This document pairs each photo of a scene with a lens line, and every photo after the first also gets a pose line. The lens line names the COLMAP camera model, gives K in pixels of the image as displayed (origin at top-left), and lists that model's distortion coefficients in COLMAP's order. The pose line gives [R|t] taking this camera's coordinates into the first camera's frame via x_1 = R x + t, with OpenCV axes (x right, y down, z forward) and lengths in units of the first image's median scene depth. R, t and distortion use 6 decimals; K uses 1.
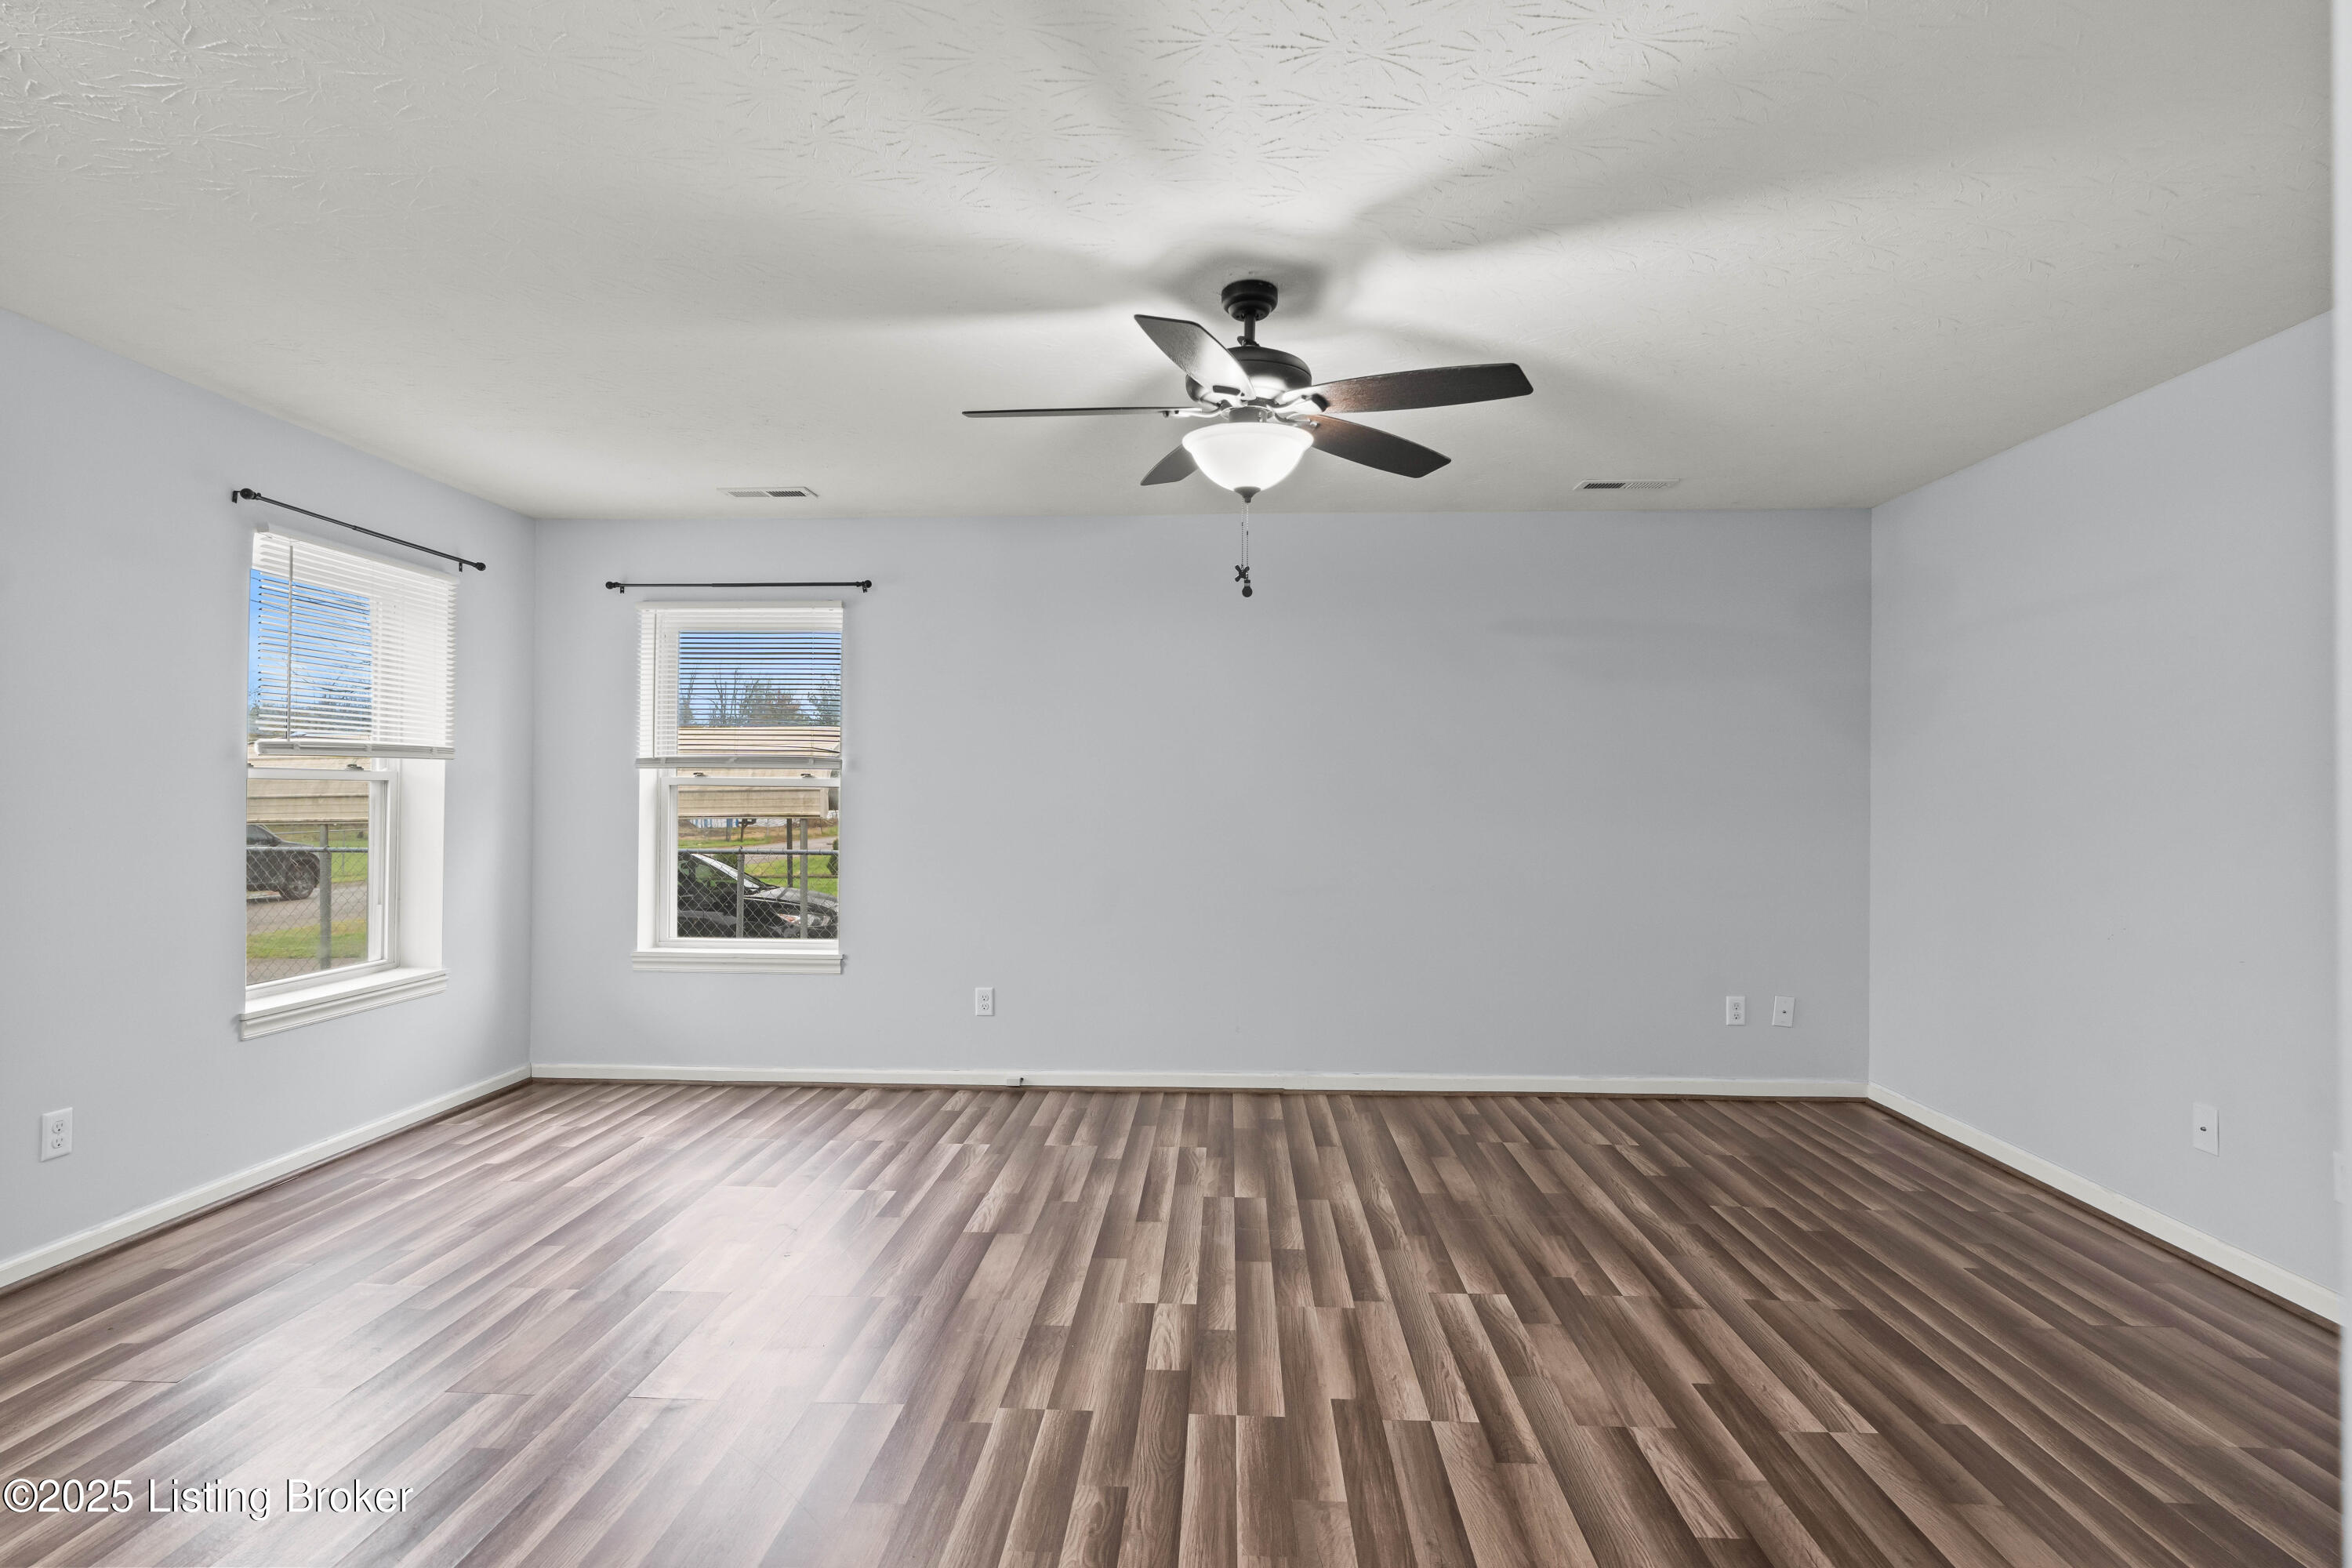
lens RADIAL K [[1169.2, 0, 1188.9], [0, 1169.2, 784.2], [0, 0, 1]] dist [-0.013694, 0.002013]
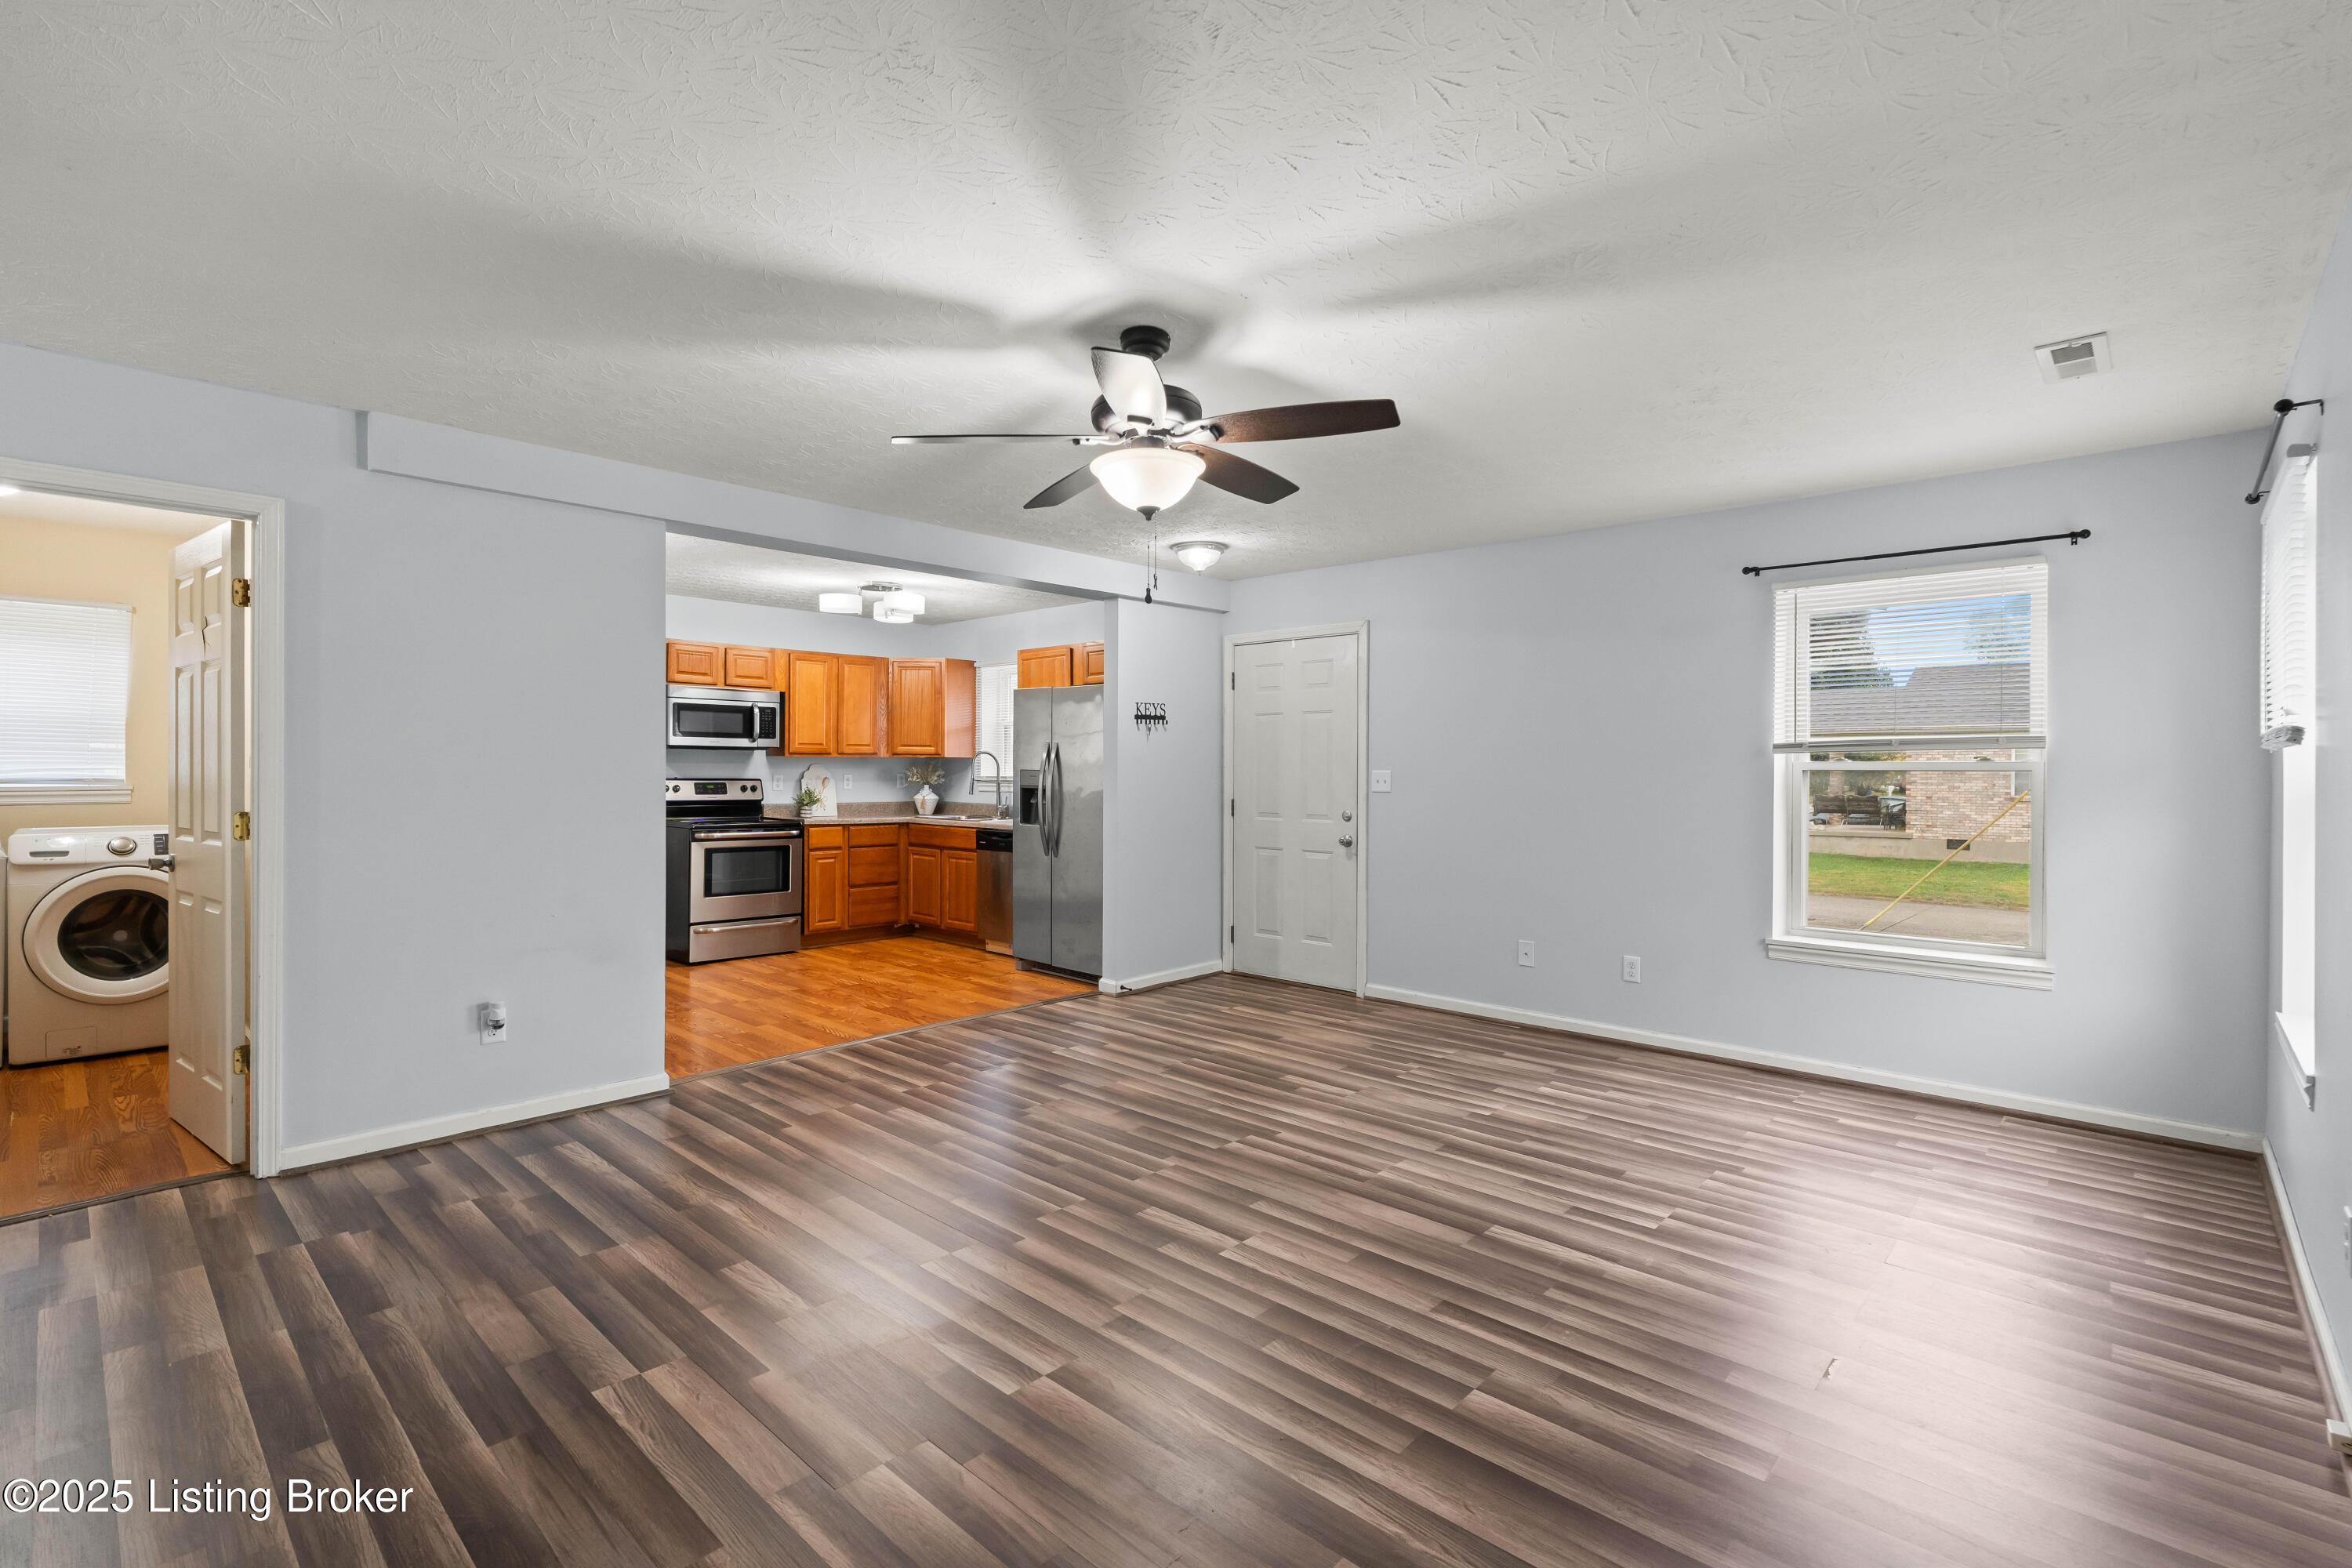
lens RADIAL K [[1083.5, 0, 1149.6], [0, 1083.5, 766.2], [0, 0, 1]] dist [-0.012963, 0.001391]
pose [[-0.672018, -0.011244, -0.740450, 0.622131], [-0.002444, 0.999913, -0.012966, 0.010043], [0.740531, -0.006904, -0.671987, 1.283158]]
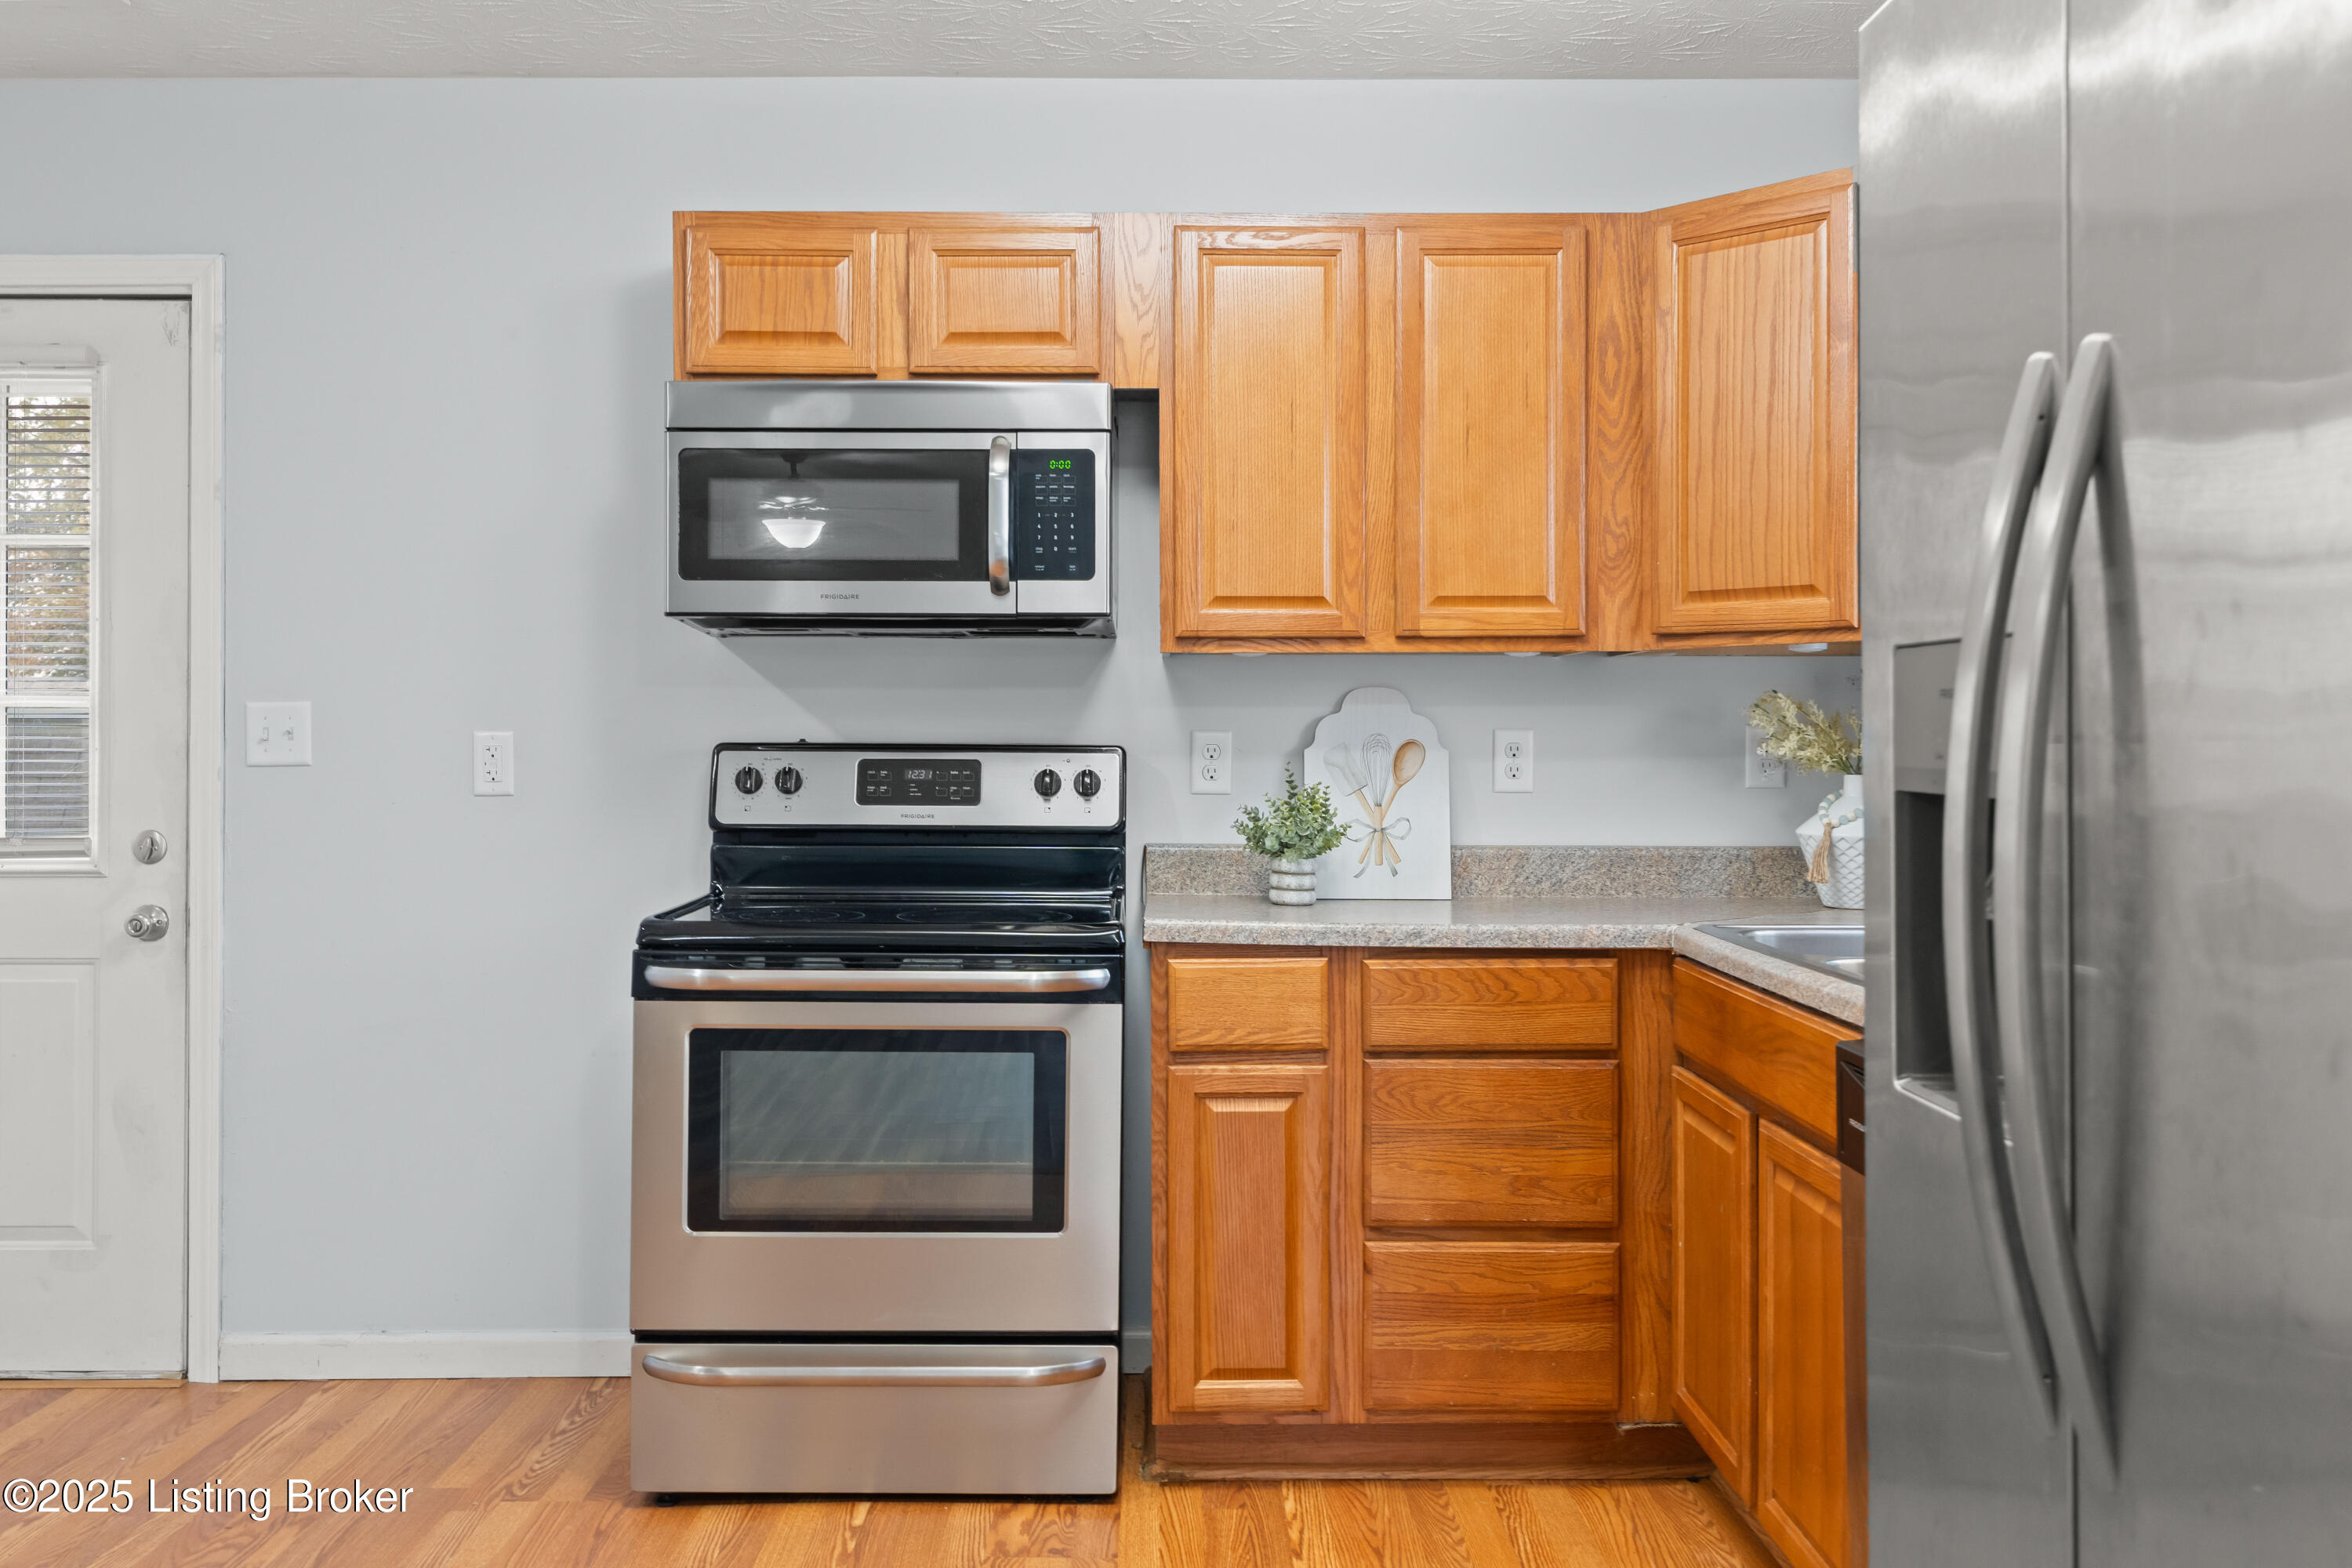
lens RADIAL K [[2003.6, 0, 1185.3], [0, 2003.6, 739.3], [0, 0, 1]] dist [-0.001564, -0.004601]
pose [[-0.998577, -0.006880, -0.052886, -0.420770], [-0.006235, 0.999904, -0.012351, 0.017806], [0.052966, -0.012004, -0.998524, 0.298642]]
